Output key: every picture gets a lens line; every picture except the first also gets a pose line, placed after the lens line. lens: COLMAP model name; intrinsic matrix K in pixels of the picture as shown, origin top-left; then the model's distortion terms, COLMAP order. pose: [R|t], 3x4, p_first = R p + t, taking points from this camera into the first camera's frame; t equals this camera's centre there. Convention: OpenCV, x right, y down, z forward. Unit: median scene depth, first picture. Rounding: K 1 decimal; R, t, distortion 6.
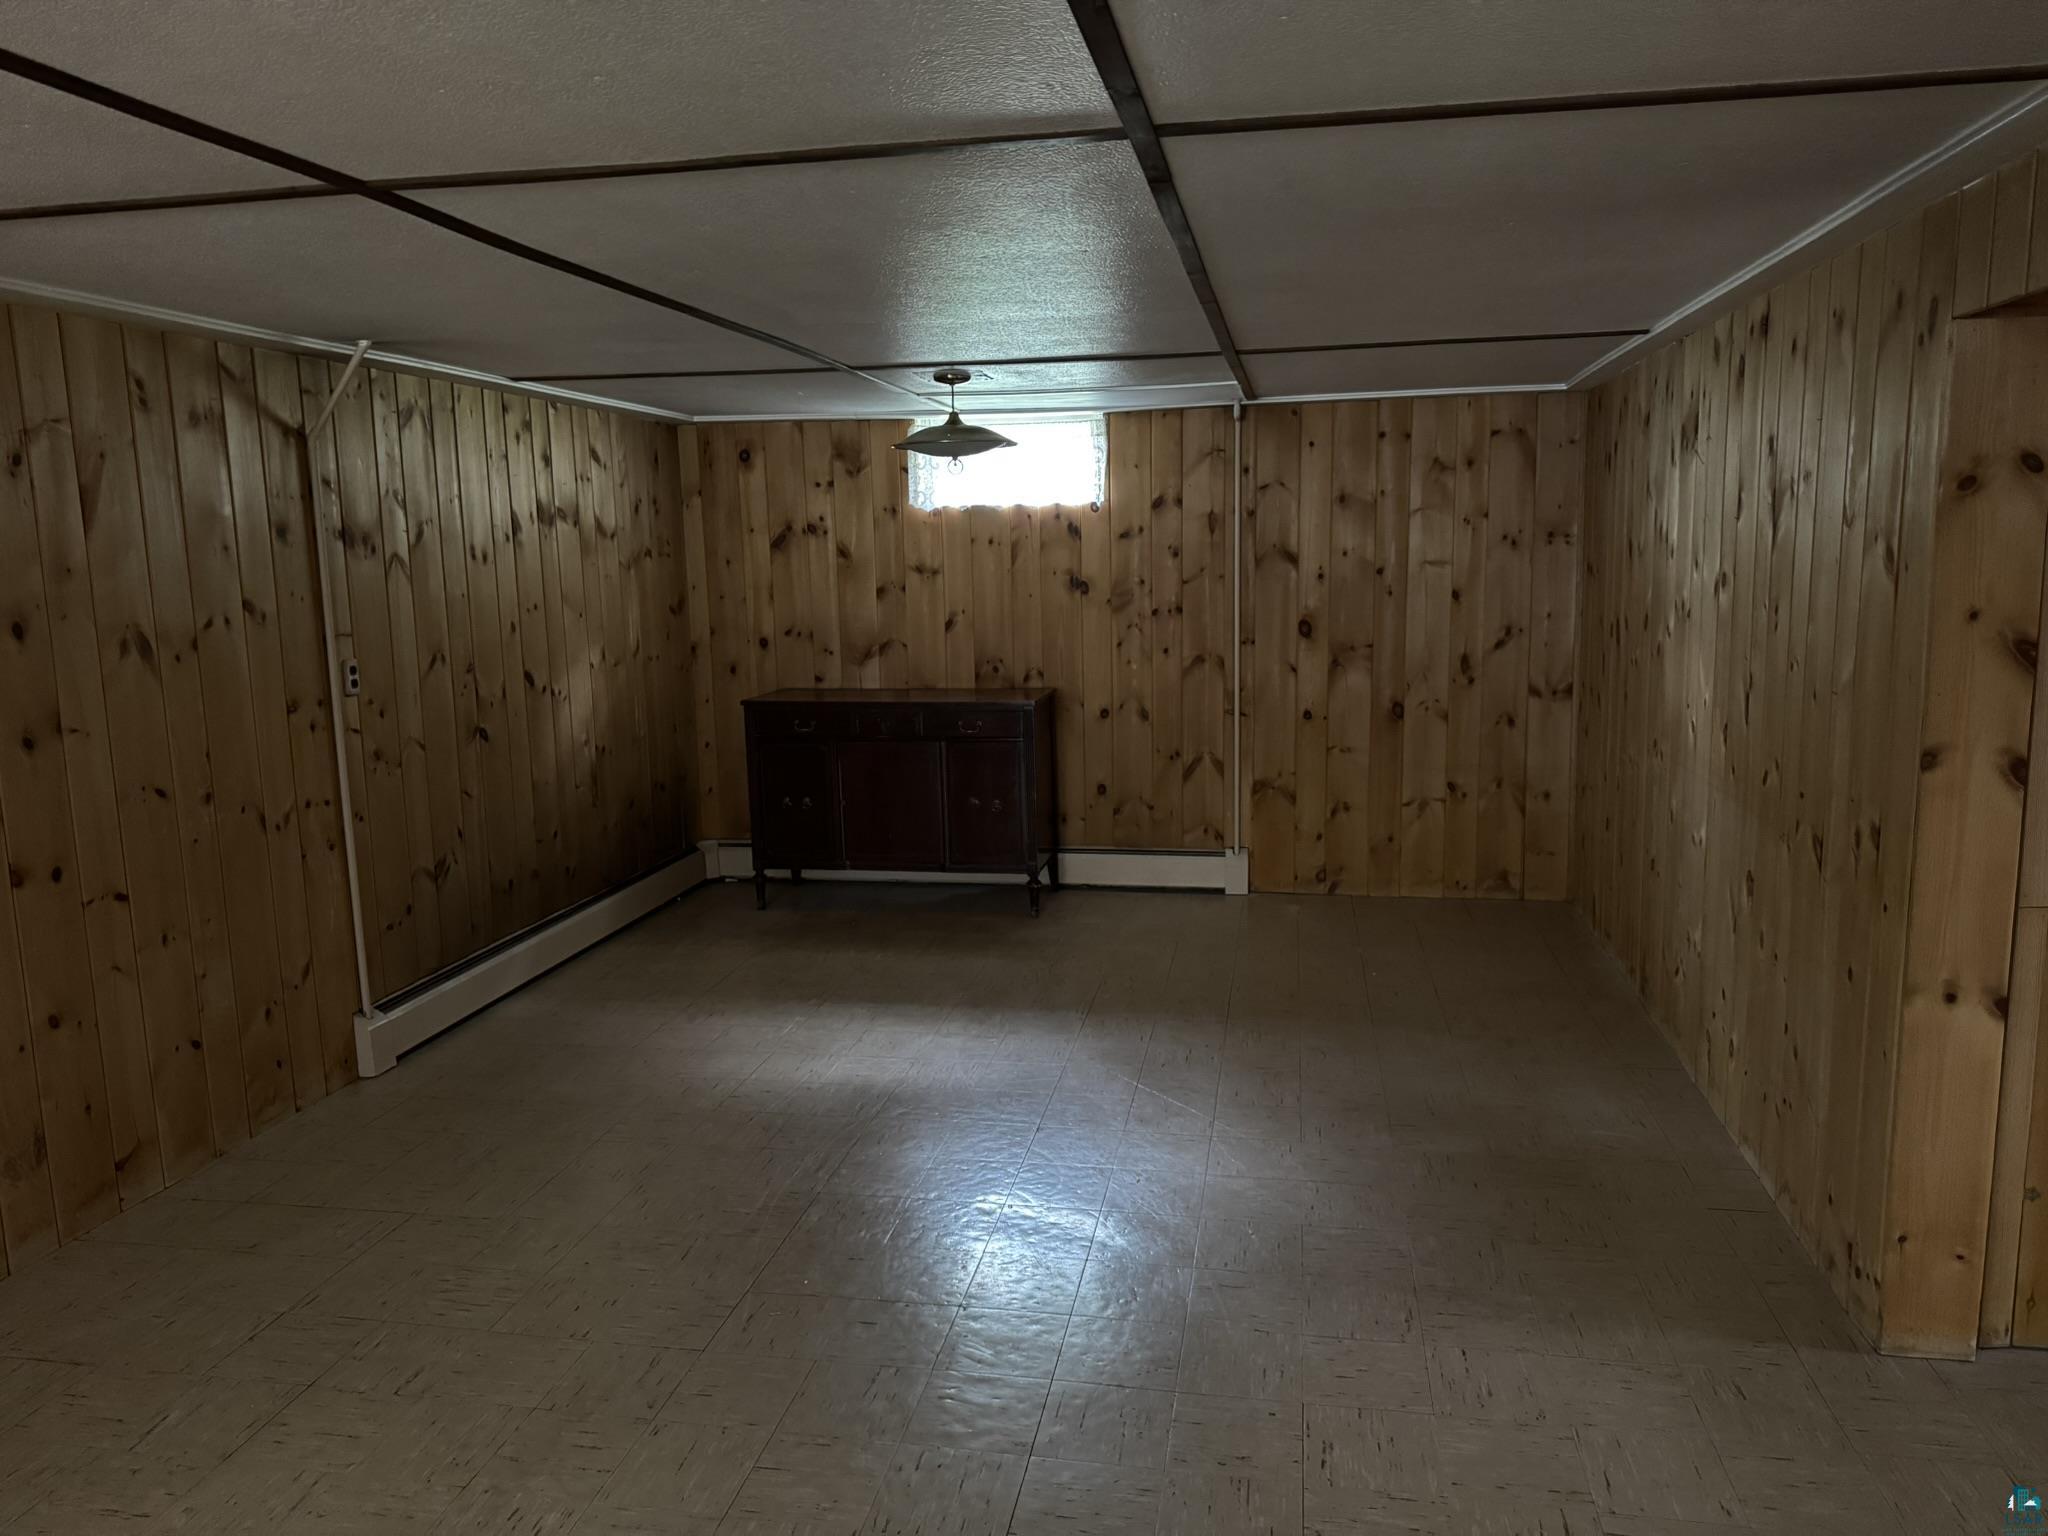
lens RADIAL K [[1442.1, 0, 1032.1], [0, 1442.1, 775.6], [0, 0, 1]] dist [0.060056, -0.082087]
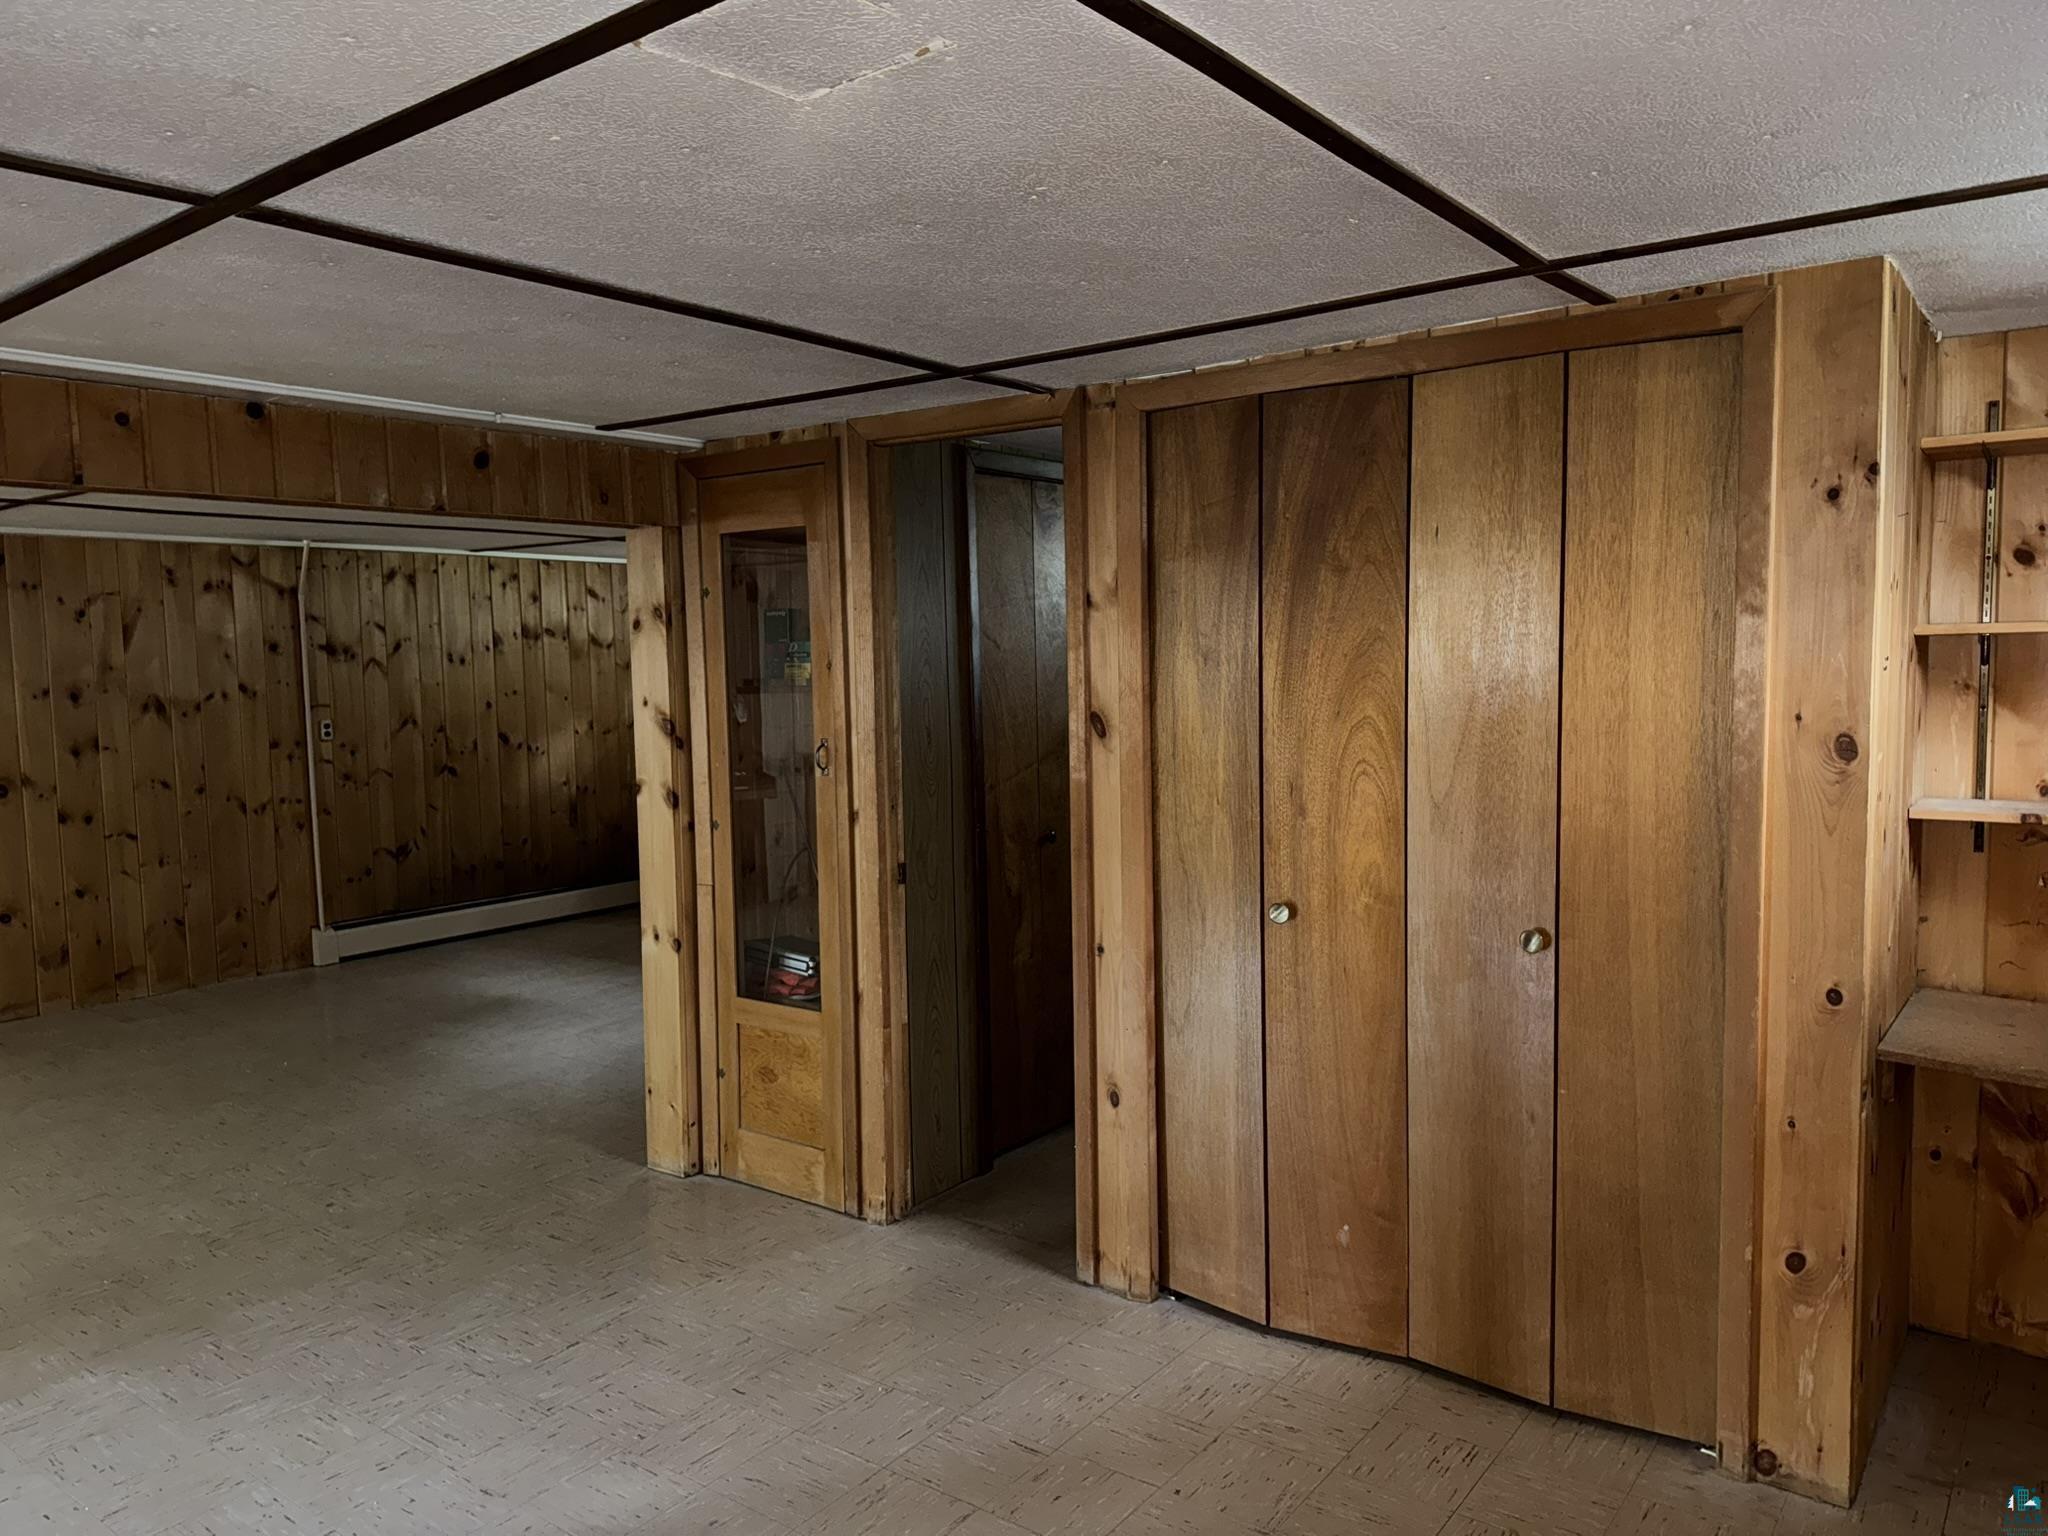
lens RADIAL K [[1428.7, 0, 1023.2], [0, 1428.7, 777.2], [0, 0, 1]] dist [0.067923, -0.081880]
pose [[0.892785, 0.036484, -0.449002, 0.786987], [-0.066162, 0.996526, -0.050581, 0.014966], [0.445597, 0.074865, 0.892098, -0.114544]]
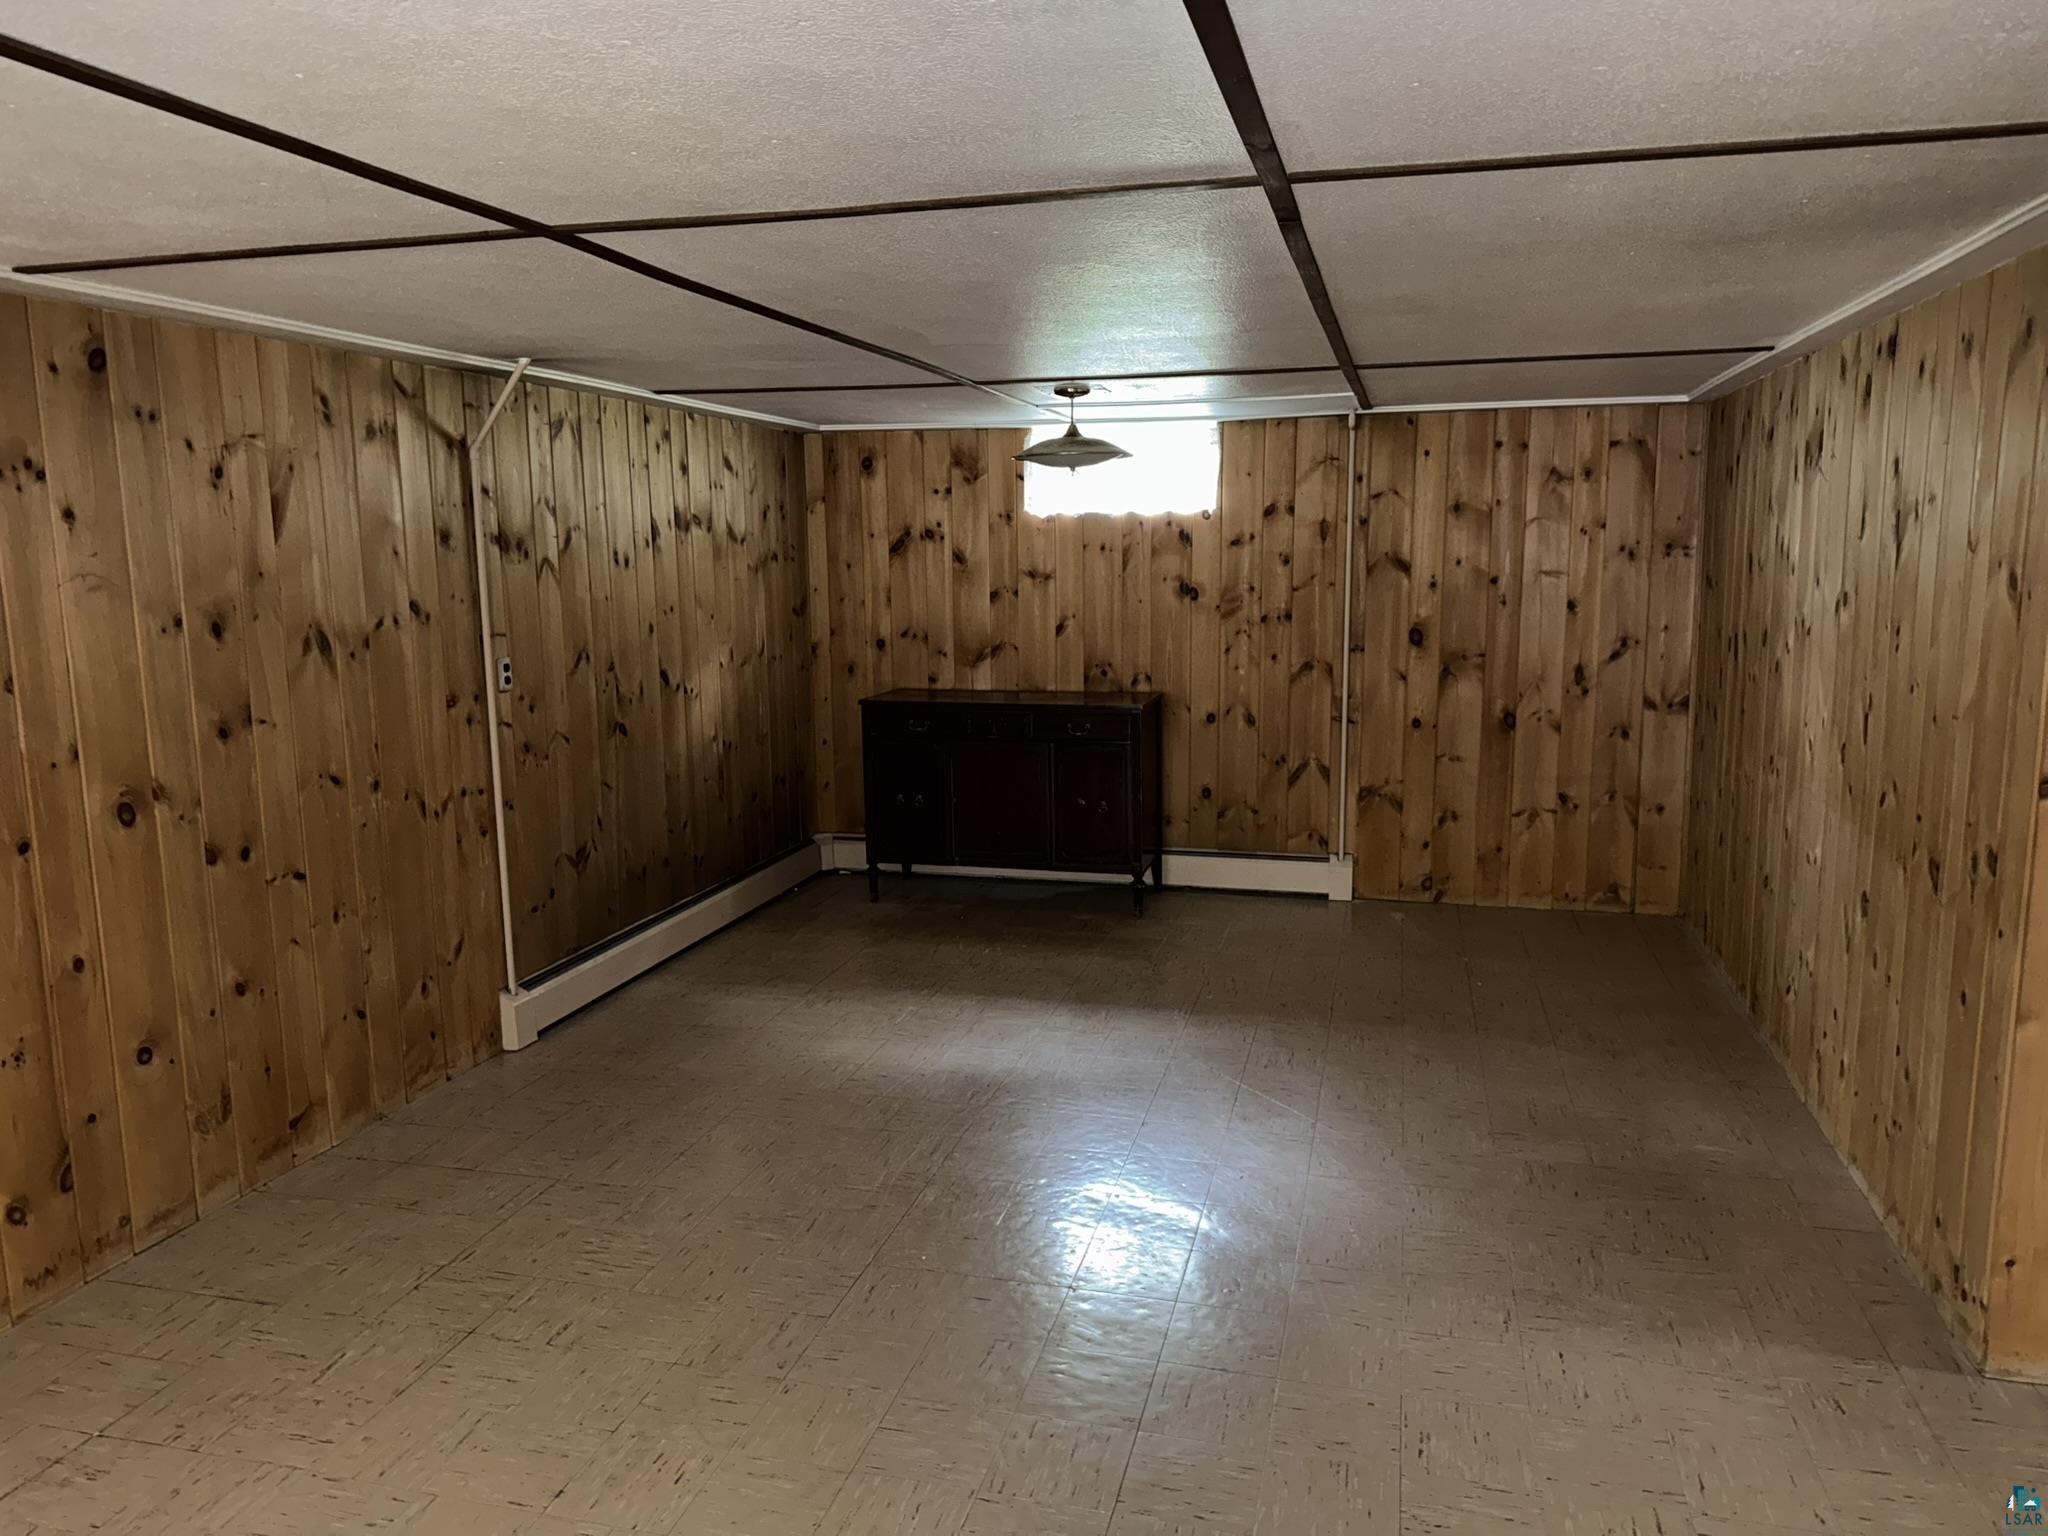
lens RADIAL K [[1432.4, 0, 1027.3], [0, 1432.4, 776.4], [0, 0, 1]] dist [0.106384, -0.173007]
pose [[0.997120, 0.021036, -0.072859, -0.005908], [-0.020907, 0.999778, 0.002531, -0.002687], [0.072896, -0.001001, 0.997339, -0.021865]]
